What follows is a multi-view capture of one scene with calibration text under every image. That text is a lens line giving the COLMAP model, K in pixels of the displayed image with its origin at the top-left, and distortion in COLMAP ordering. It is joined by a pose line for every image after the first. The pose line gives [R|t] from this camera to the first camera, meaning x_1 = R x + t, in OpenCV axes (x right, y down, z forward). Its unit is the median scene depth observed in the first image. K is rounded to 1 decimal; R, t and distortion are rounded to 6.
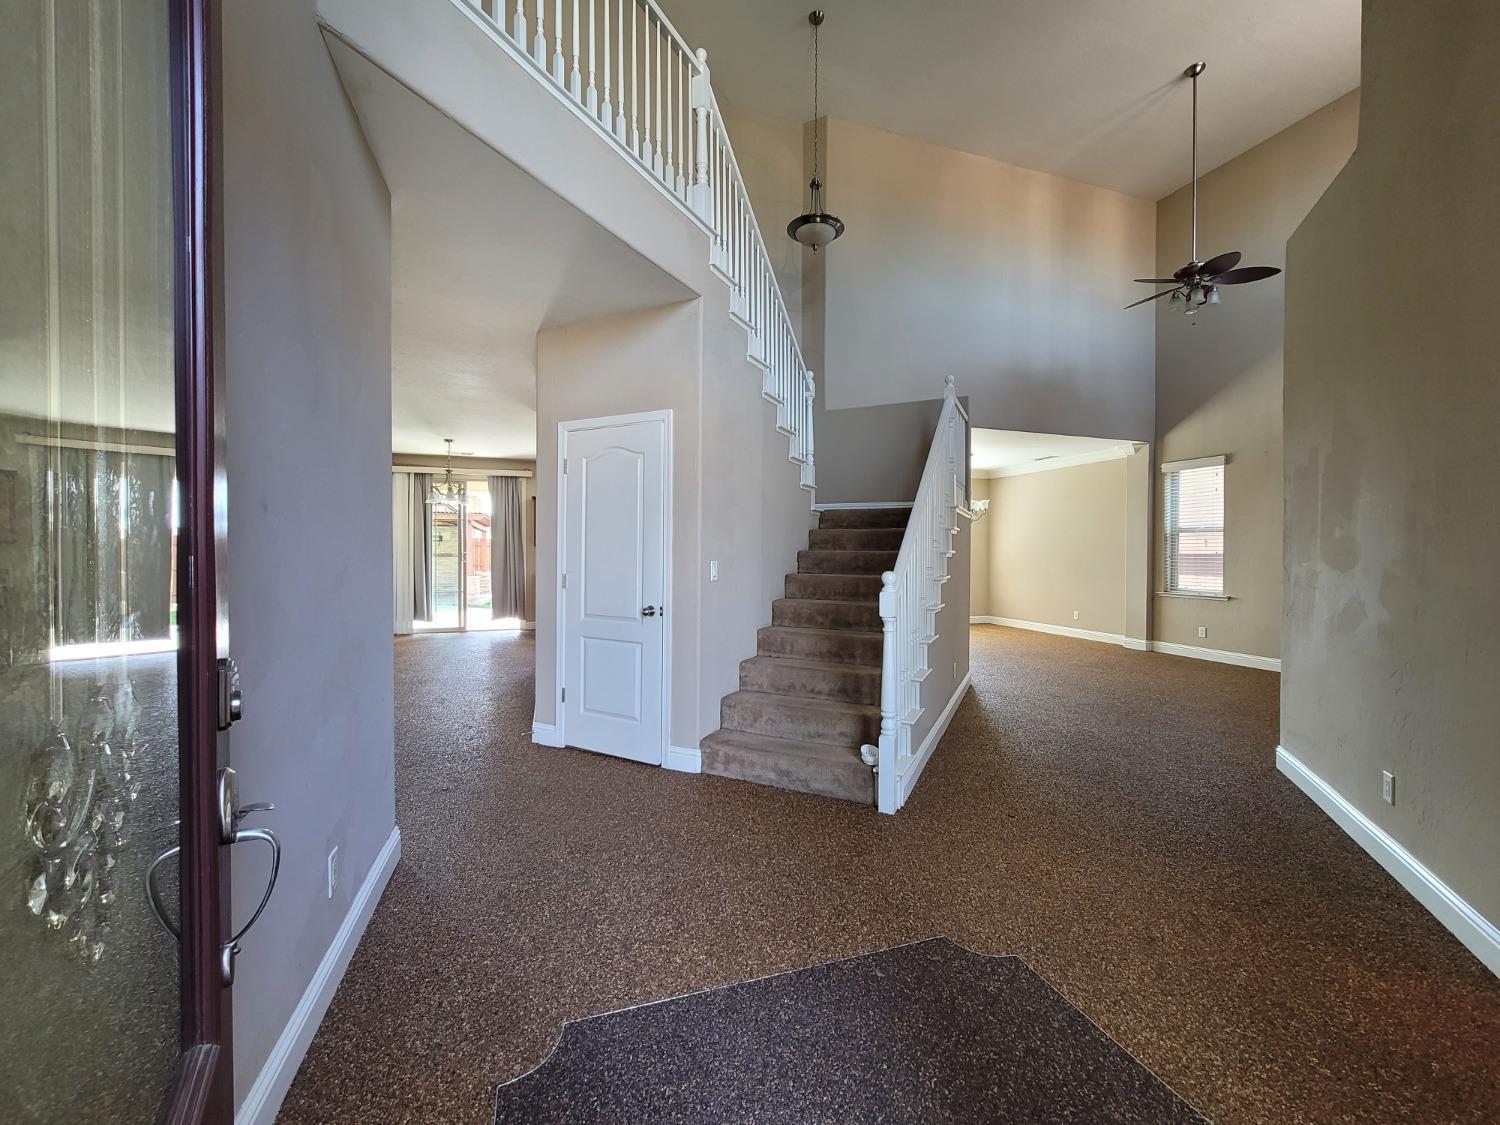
lens RADIAL K [[609.9, 0, 750.0], [0, 609.9, 562.5], [0, 0, 1]] dist [-0.006821, 0.000539]
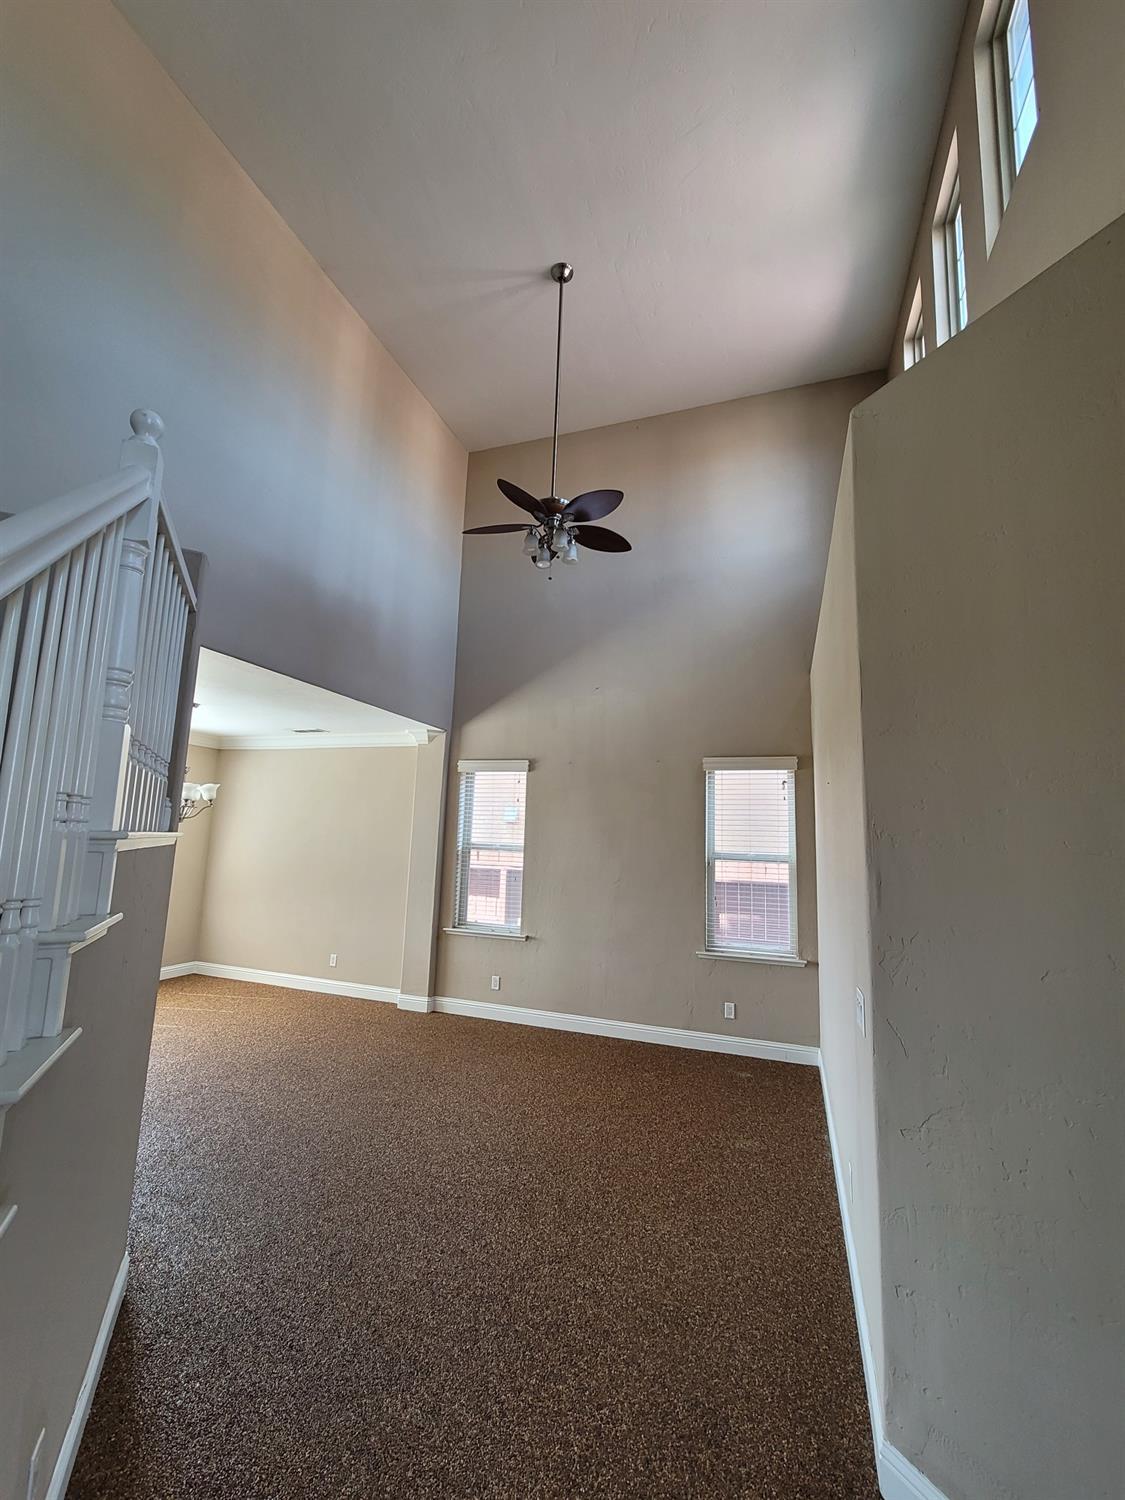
lens RADIAL K [[609.9, 0, 569.3], [0, 609.9, 752.0], [0, 0, 1]] dist [-0.006821, 0.000539]
pose [[0.611734, 0.131160, 0.780115, 0.164444], [-0.018828, 0.988294, -0.151397, -0.062406], [-0.790840, 0.077927, 0.607042, 0.449641]]
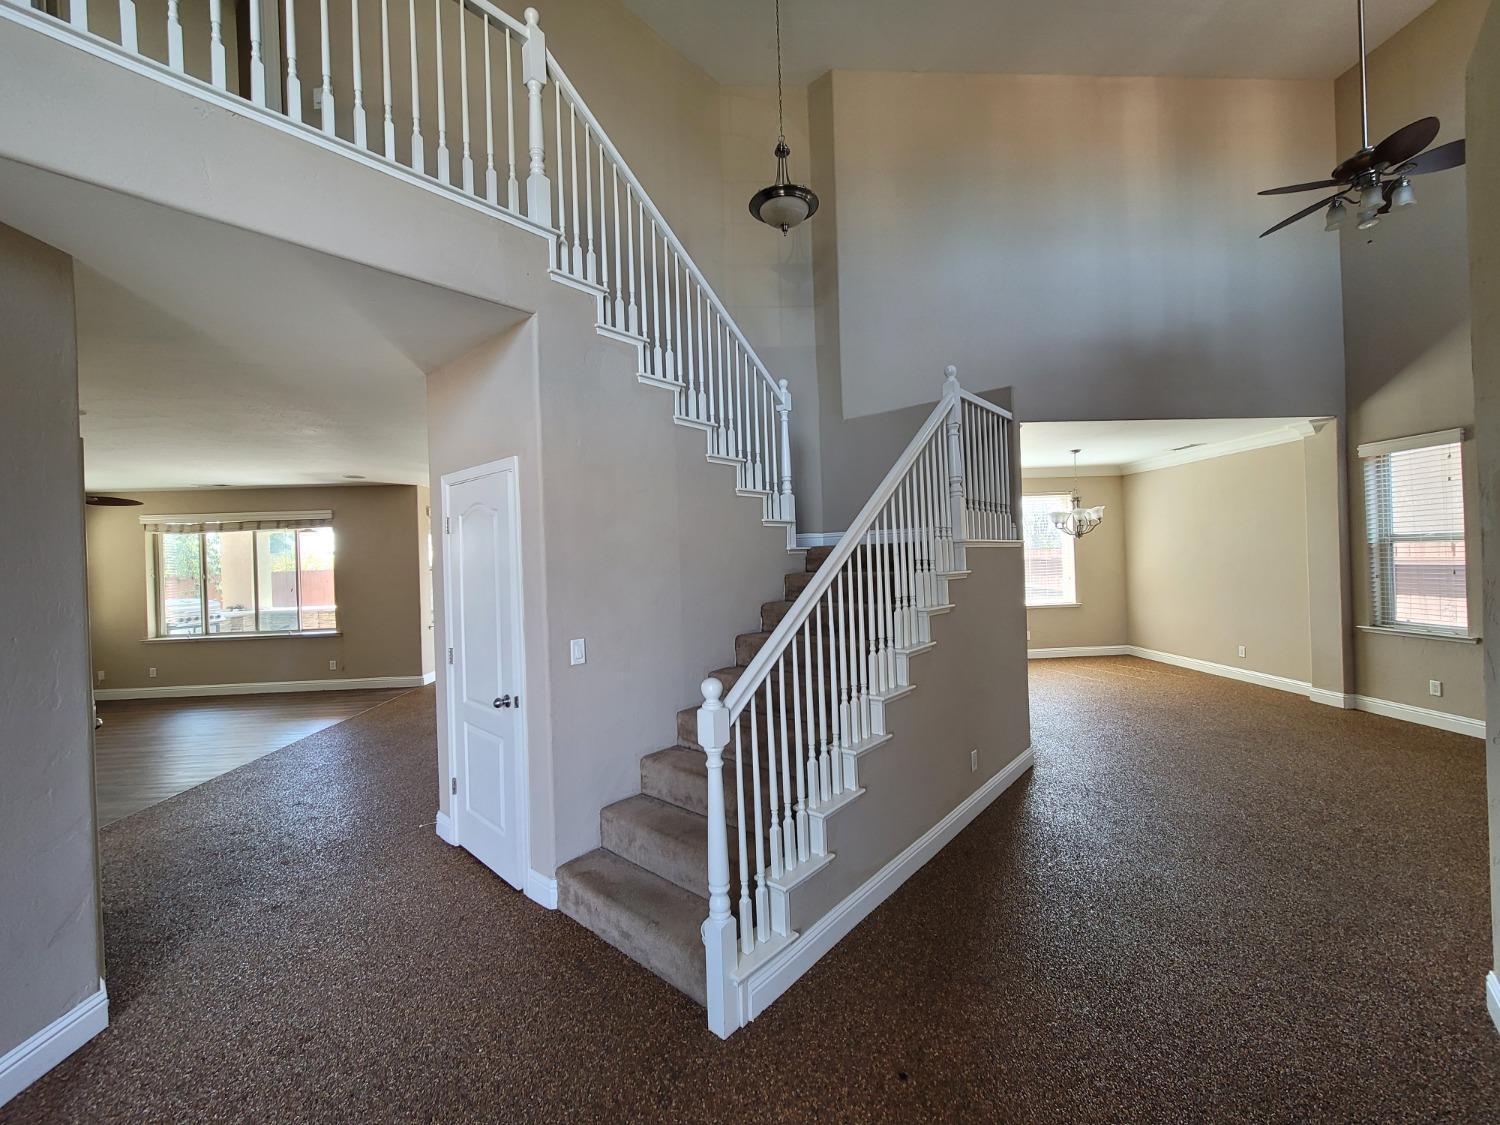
lens RADIAL K [[609.9, 0, 750.0], [0, 609.9, 562.5], [0, 0, 1]] dist [-0.006821, 0.000539]
pose [[0.964857, -0.033720, -0.260604, 0.190801], [0.031900, 0.999428, -0.011212, -0.044827], [0.260833, 0.002504, 0.965381, 0.148289]]
